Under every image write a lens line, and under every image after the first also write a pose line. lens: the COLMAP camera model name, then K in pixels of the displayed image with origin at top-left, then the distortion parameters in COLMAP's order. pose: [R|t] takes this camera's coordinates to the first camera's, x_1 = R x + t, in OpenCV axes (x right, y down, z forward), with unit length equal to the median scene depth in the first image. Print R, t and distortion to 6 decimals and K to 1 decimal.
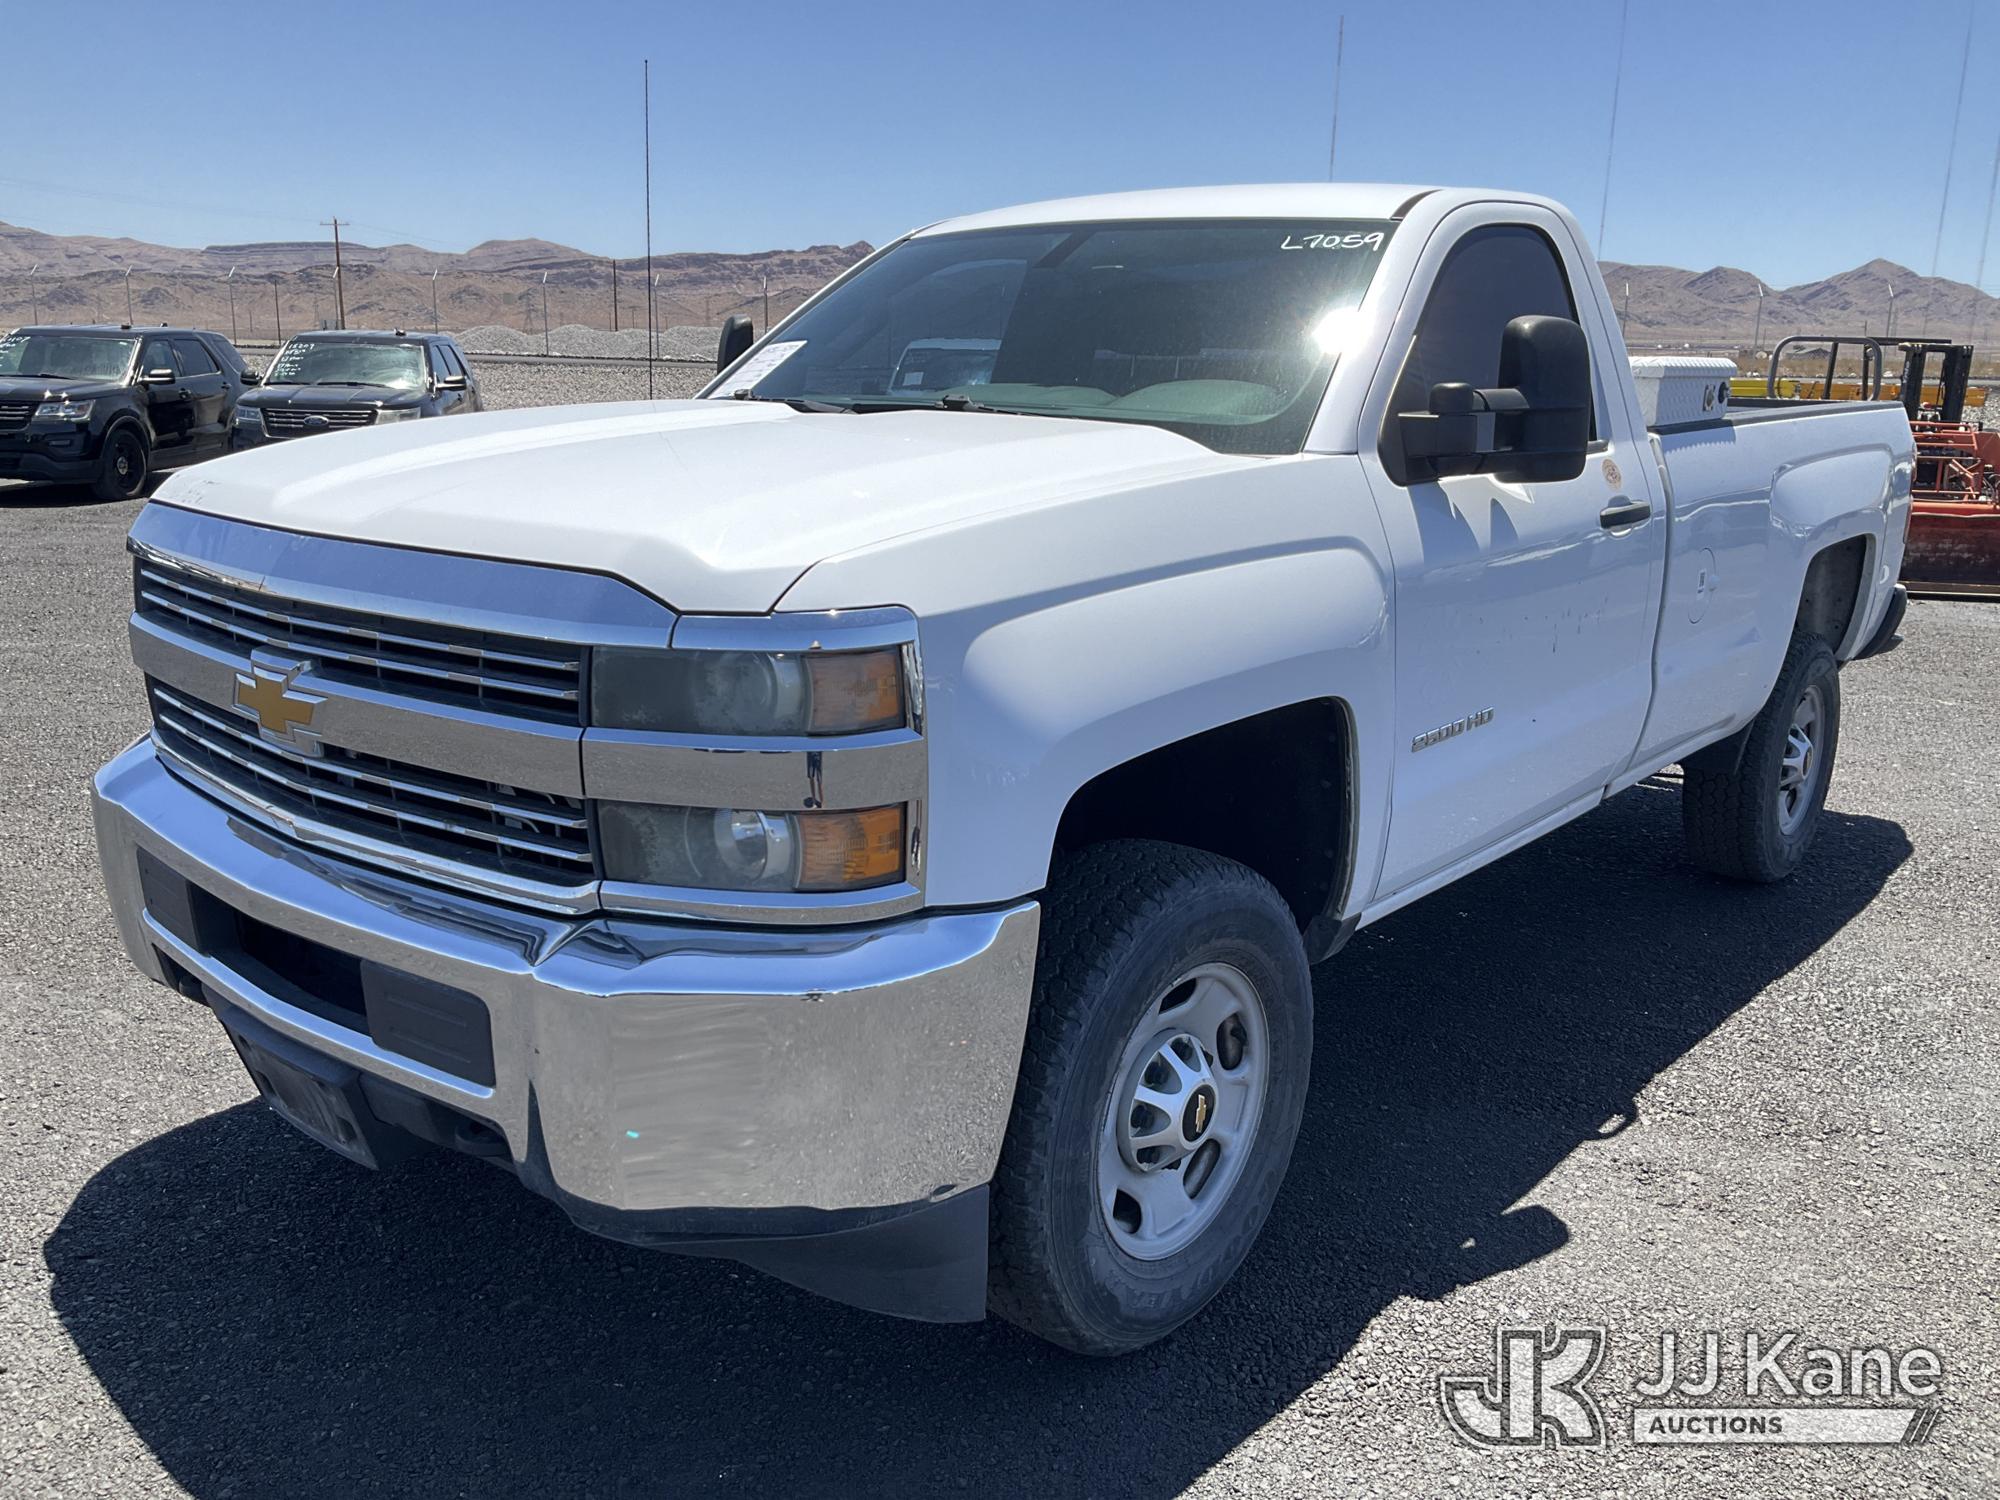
lens RADIAL K [[1500.1, 0, 962.8], [0, 1500.1, 721.6], [0, 0, 1]] dist [0.065097, 0.001600]
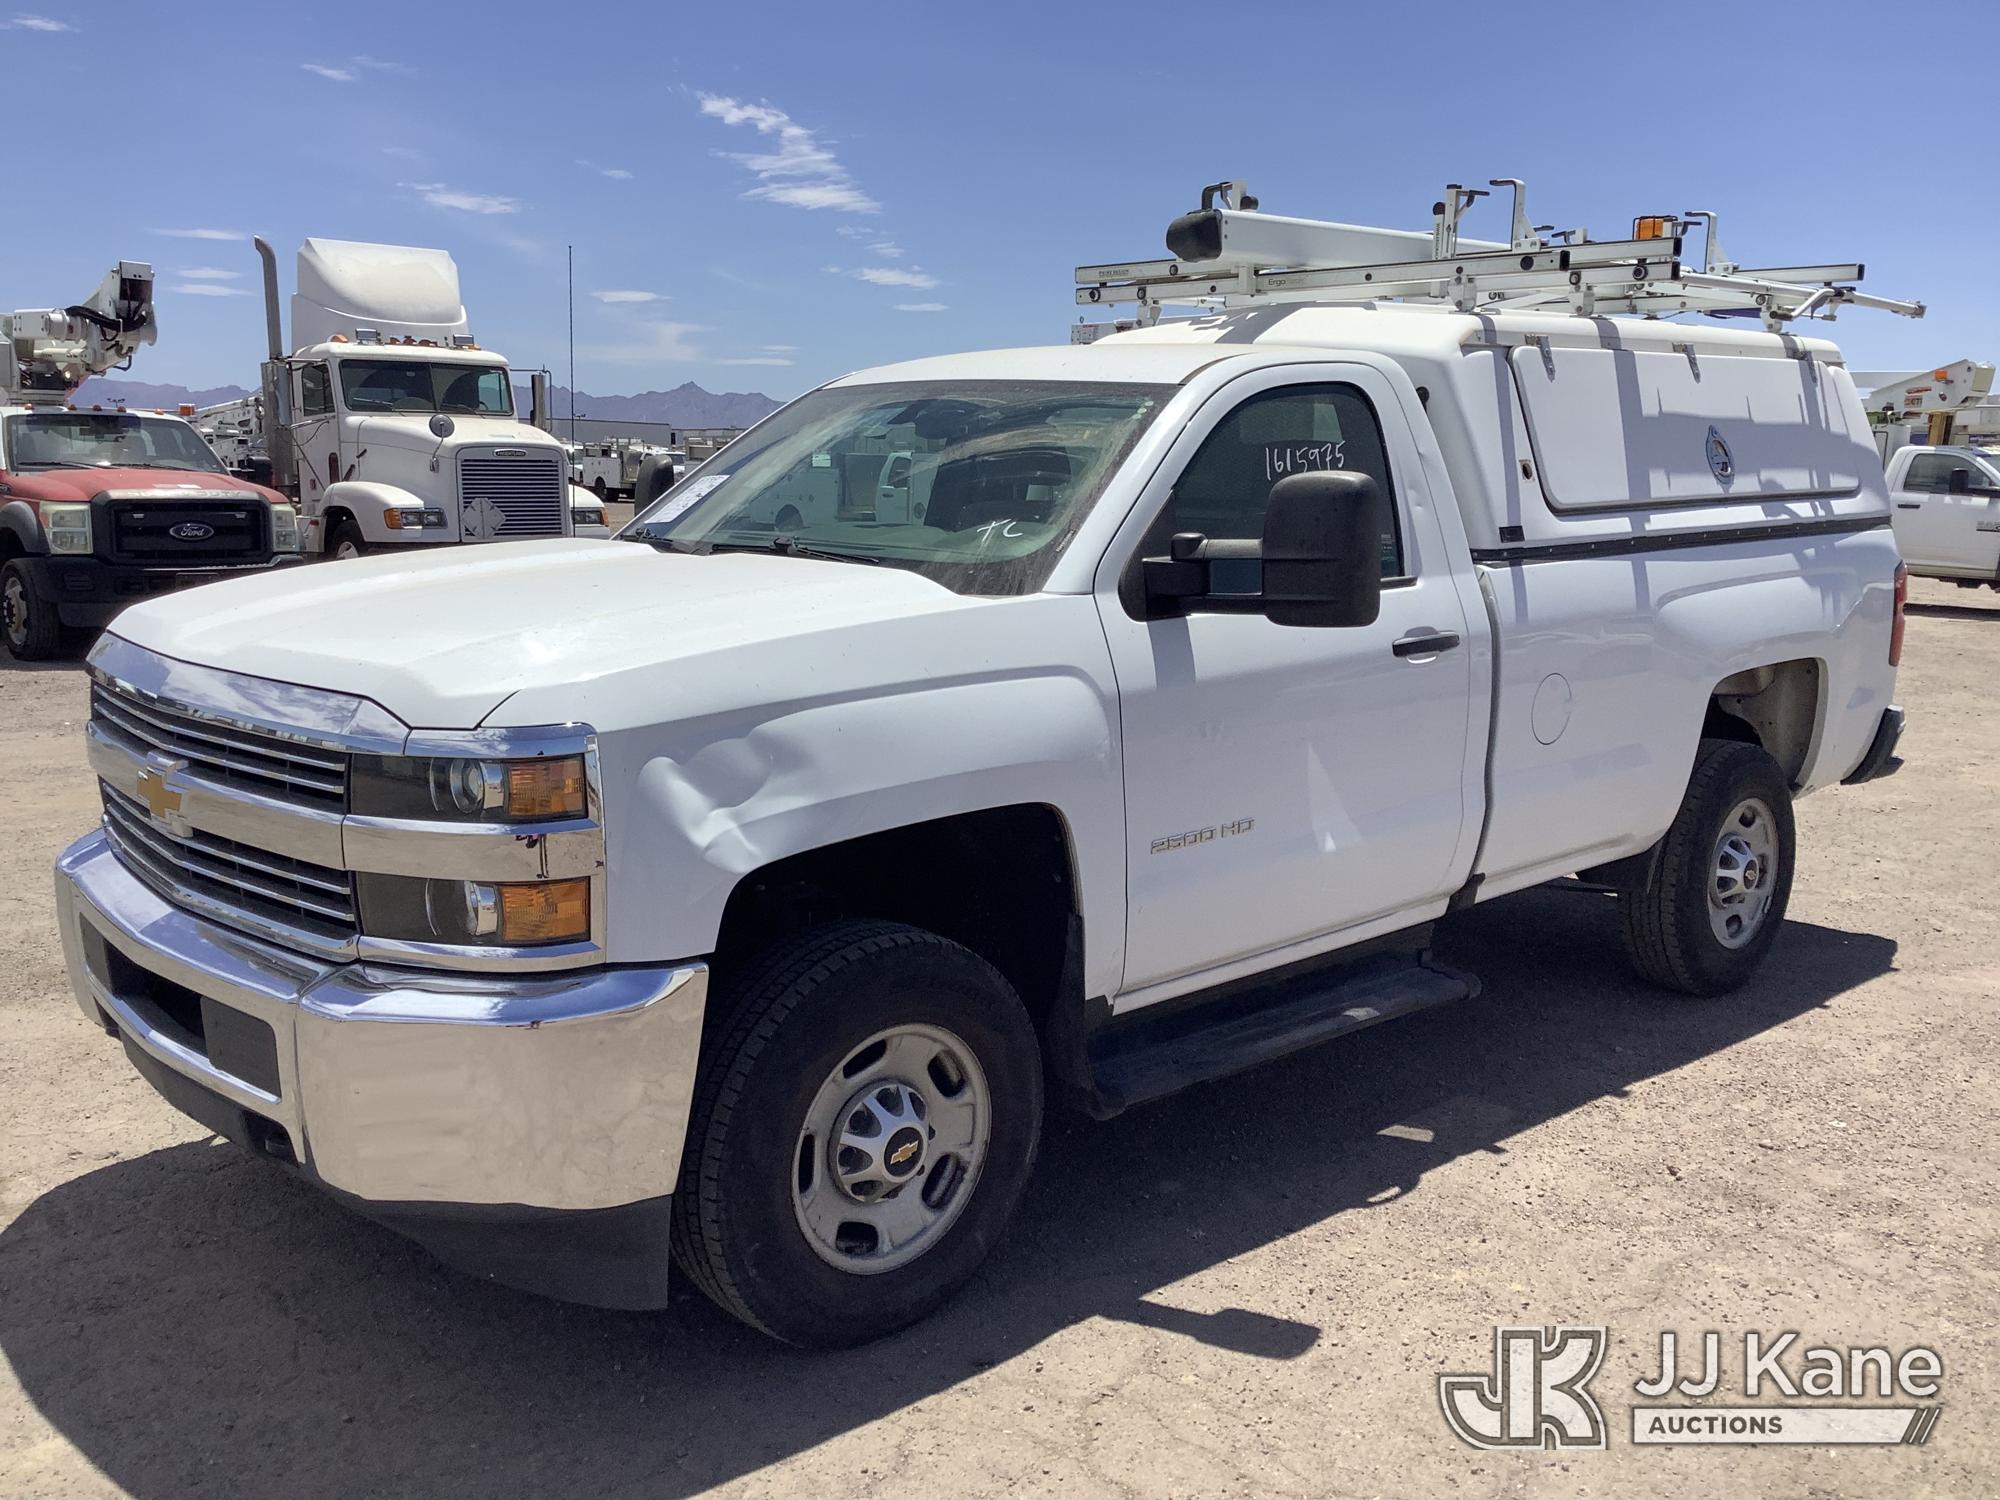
lens RADIAL K [[1638.2, 0, 1000.0], [0, 1638.2, 750.0], [0, 0, 1]] dist [-0.007344, -0.000843]
pose [[0.996896, 0.013228, -0.077607, 0.361393], [-0.017271, 0.998516, -0.051650, 0.009502], [0.076808, 0.052830, 0.995645, -0.309905]]
